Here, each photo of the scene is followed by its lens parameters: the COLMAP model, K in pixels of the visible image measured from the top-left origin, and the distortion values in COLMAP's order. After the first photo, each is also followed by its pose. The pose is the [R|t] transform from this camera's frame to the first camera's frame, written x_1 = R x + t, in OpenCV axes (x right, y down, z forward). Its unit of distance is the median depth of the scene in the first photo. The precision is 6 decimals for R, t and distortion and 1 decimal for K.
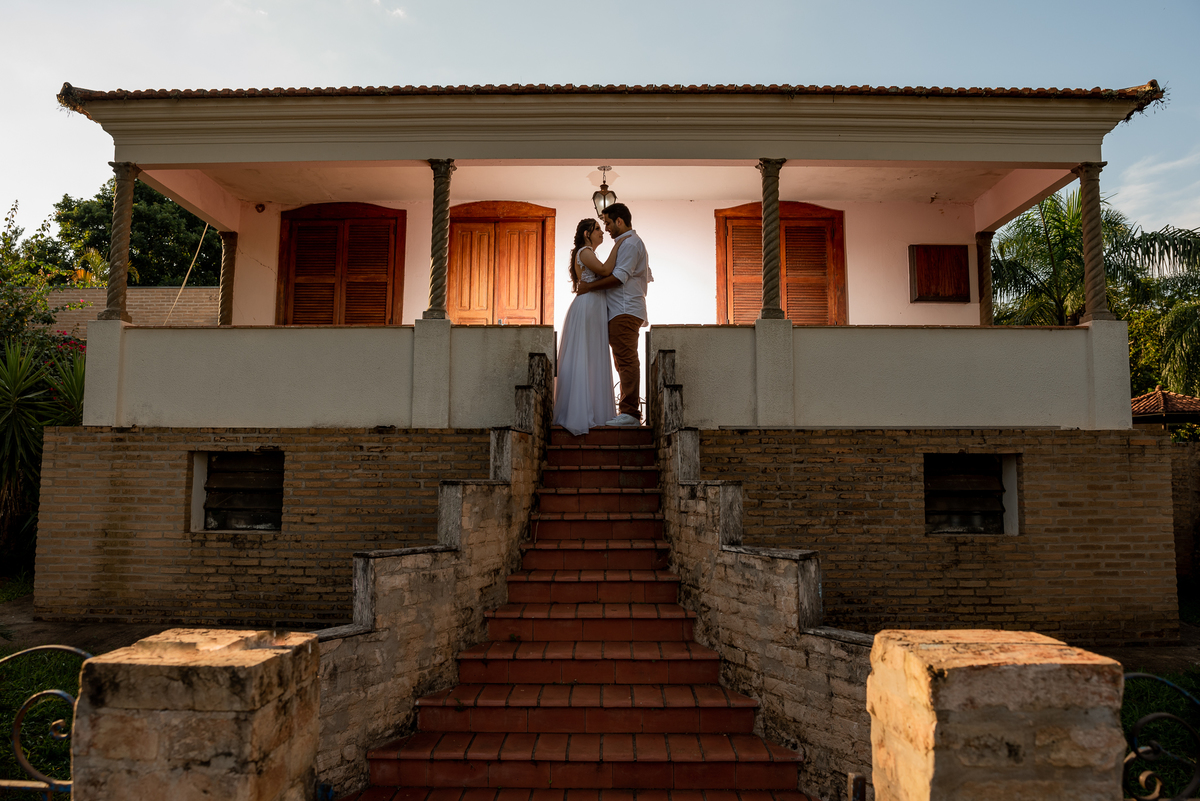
lens RADIAL K [[875.8, 0, 603.4], [0, 875.8, 401.0], [0, 0, 1]] dist [-0.055264, 0.028963]
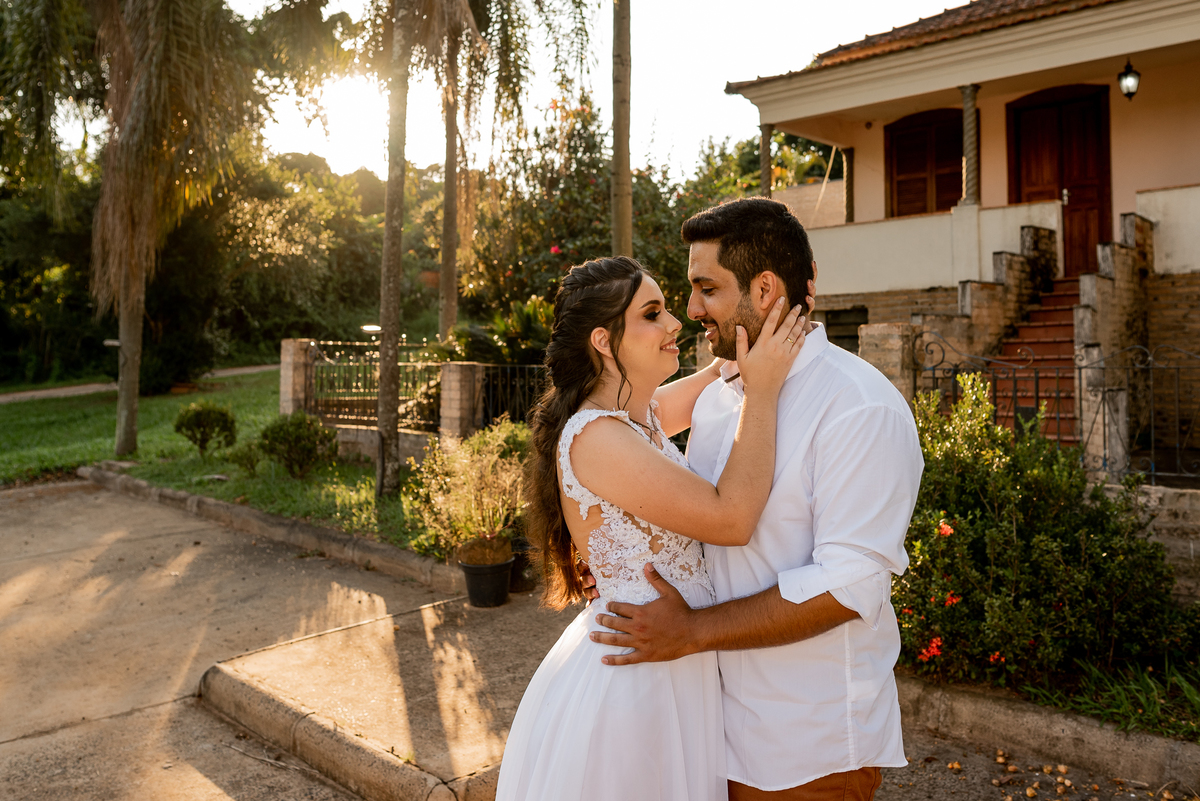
lens RADIAL K [[875.8, 0, 599.9], [0, 875.8, 401.7], [0, 0, 1]] dist [-0.055264, 0.028963]
pose [[0.728855, 0.027762, -0.684105, 0.321655], [0.070908, 0.990744, 0.115752, 0.011968], [0.680986, -0.132875, 0.720140, -0.404733]]
